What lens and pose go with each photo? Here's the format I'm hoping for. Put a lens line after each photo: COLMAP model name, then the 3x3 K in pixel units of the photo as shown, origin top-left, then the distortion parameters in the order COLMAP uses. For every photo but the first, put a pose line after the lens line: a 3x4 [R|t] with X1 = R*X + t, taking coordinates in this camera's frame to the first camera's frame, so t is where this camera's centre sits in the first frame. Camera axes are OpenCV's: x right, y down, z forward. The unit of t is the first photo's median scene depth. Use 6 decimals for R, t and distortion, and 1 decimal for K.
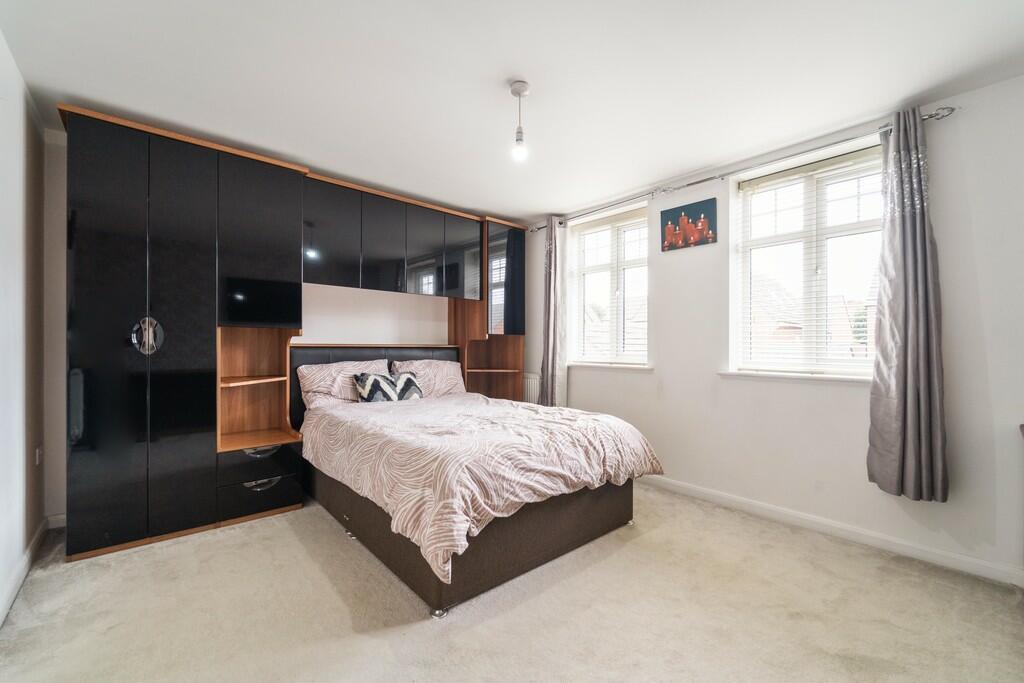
lens RADIAL K [[421.7, 0, 509.5], [0, 421.7, 343.0], [0, 0, 1]] dist [0.000462, -0.000163]
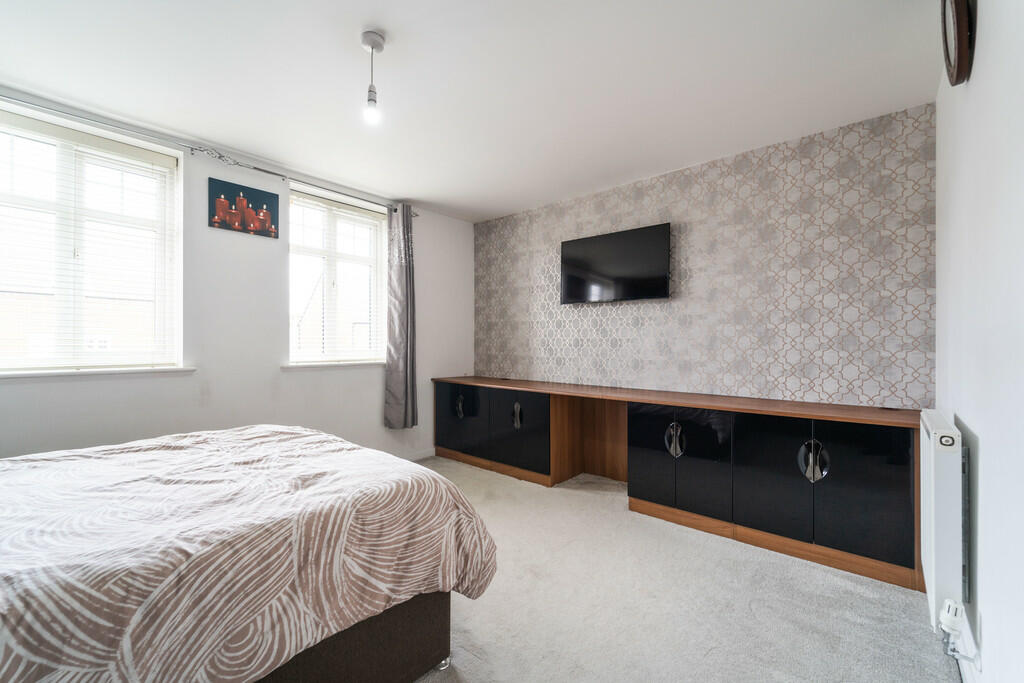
lens RADIAL K [[421.7, 0, 509.5], [0, 421.7, 343.0], [0, 0, 1]] dist [0.000462, -0.000163]
pose [[-0.126663, 0.000817, 0.991946, -0.581732], [-0.003208, 0.999994, -0.001234, 0.012527], [-0.991941, -0.003339, -0.126659, 0.565288]]
